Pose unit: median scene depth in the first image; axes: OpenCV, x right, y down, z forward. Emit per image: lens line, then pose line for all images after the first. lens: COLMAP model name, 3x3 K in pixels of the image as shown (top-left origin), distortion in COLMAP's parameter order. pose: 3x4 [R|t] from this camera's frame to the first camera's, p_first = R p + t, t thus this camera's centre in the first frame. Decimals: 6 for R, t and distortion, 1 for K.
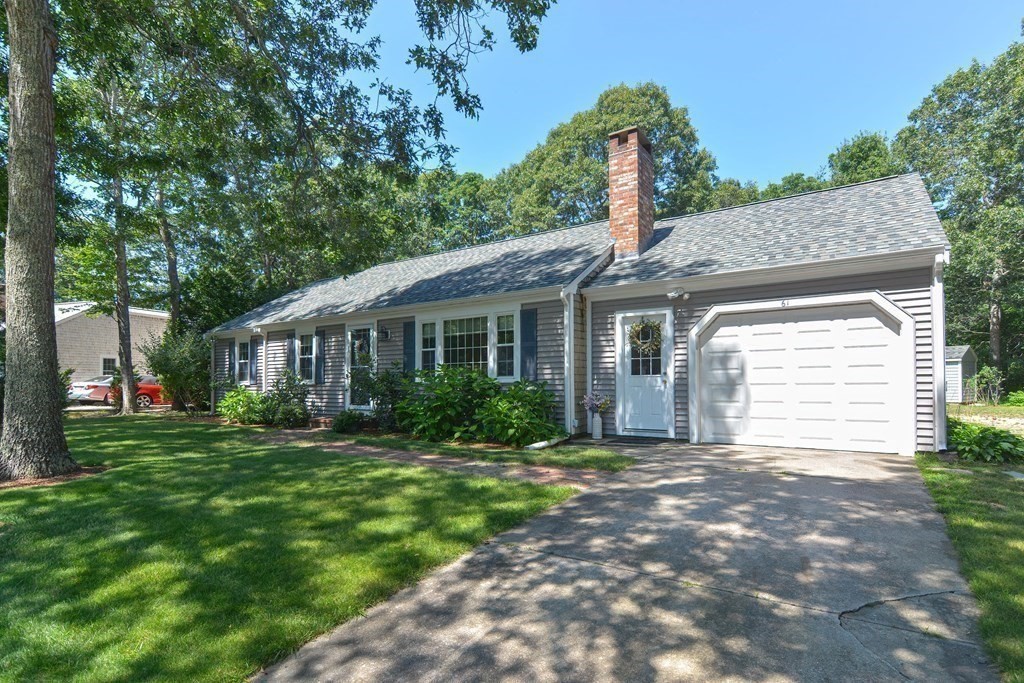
lens RADIAL K [[495.1, 0, 503.9], [0, 495.1, 378.0], [0, 0, 1]] dist [-0.000531, -0.007205]
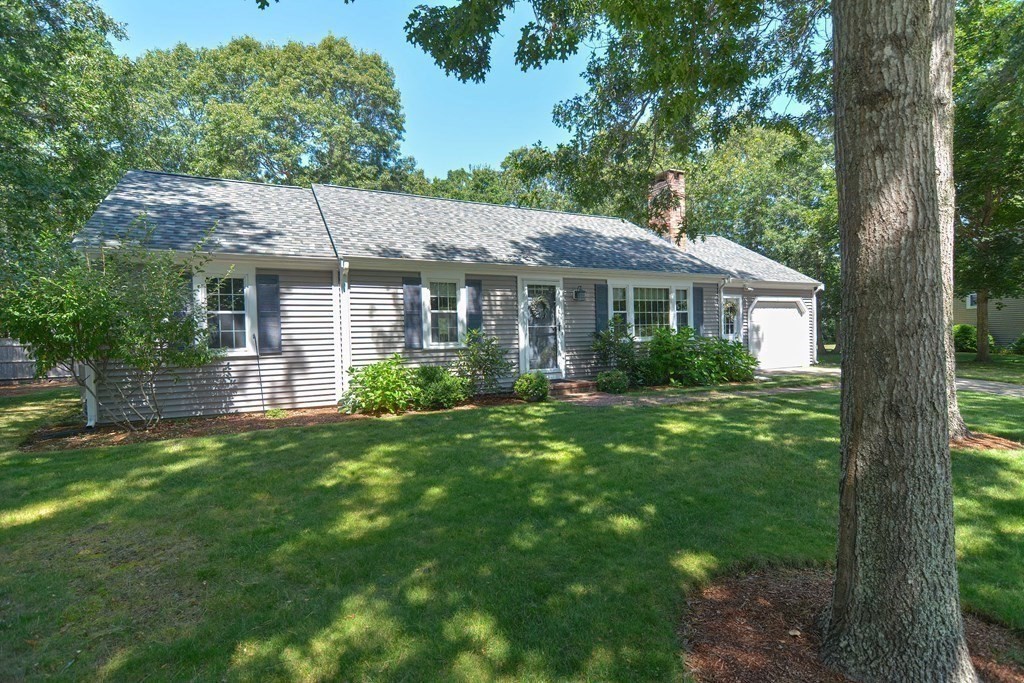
lens RADIAL K [[495.1, 0, 522.7], [0, 495.1, 335.7], [0, 0, 1]] dist [-0.000531, -0.007205]
pose [[0.465222, -0.008468, 0.885153, -1.116432], [0.010469, 0.999937, 0.004064, -0.010597], [-0.885132, 0.007377, 0.465282, 0.618343]]
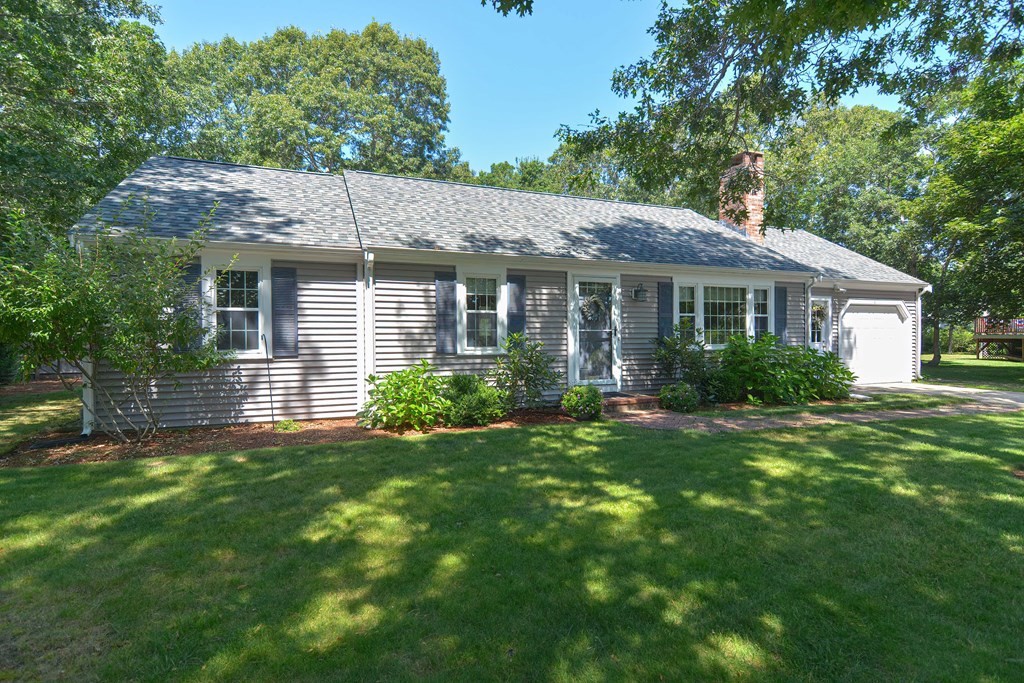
lens RADIAL K [[495.1, 0, 514.2], [0, 495.1, 332.8], [0, 0, 1]] dist [-0.000531, -0.007205]
pose [[0.559718, 0.006544, 0.828657, -1.012930], [-0.007963, 0.999965, -0.002518, -0.016714], [-0.828645, -0.005189, 0.559751, 0.678345]]
